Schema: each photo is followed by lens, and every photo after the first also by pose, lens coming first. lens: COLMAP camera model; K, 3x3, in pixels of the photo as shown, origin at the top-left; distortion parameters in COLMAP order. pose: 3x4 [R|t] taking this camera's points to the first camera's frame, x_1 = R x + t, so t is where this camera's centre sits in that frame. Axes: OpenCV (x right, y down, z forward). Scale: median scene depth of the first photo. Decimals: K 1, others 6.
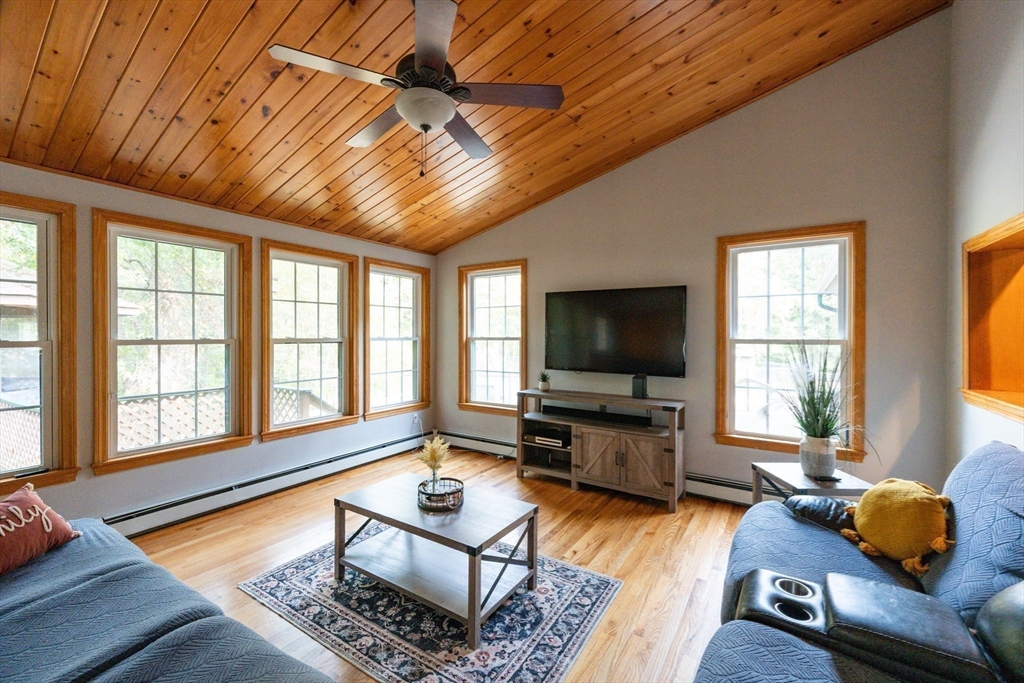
lens RADIAL K [[414.8, 0, 512.0], [0, 414.8, 341.5], [0, 0, 1]] dist [-0.001578, -0.000291]
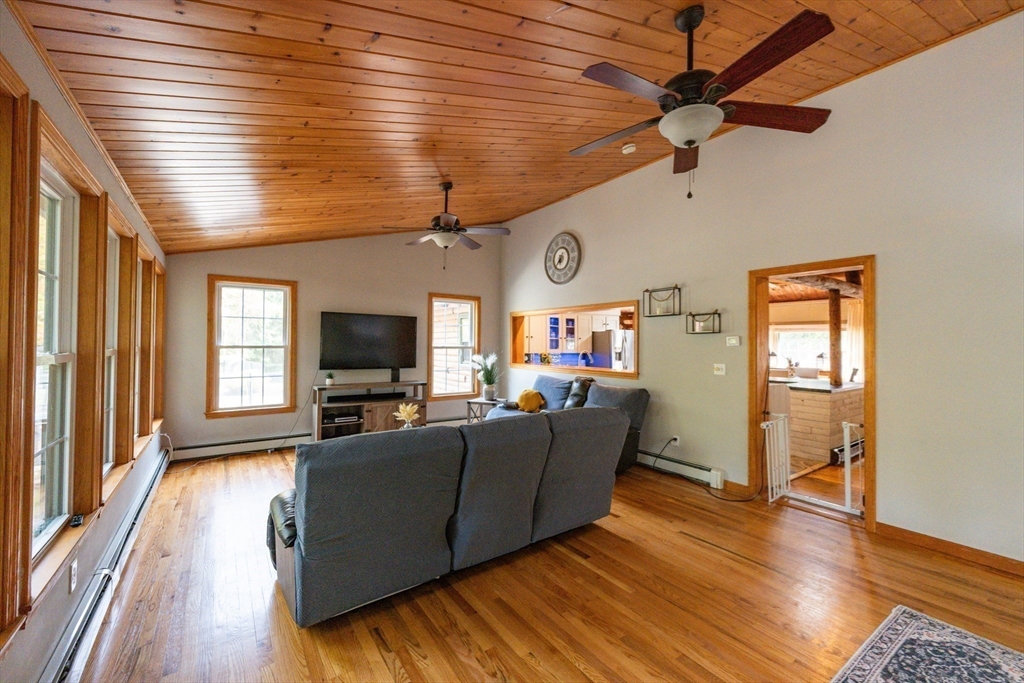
lens RADIAL K [[414.8, 0, 512.0], [0, 414.8, 341.5], [0, 0, 1]] dist [-0.001578, -0.000291]
pose [[0.380762, 0.005091, 0.924659, -0.911305], [0.005796, 0.999952, -0.007893, -0.009119], [-0.924655, 0.008365, 0.380714, -0.057498]]
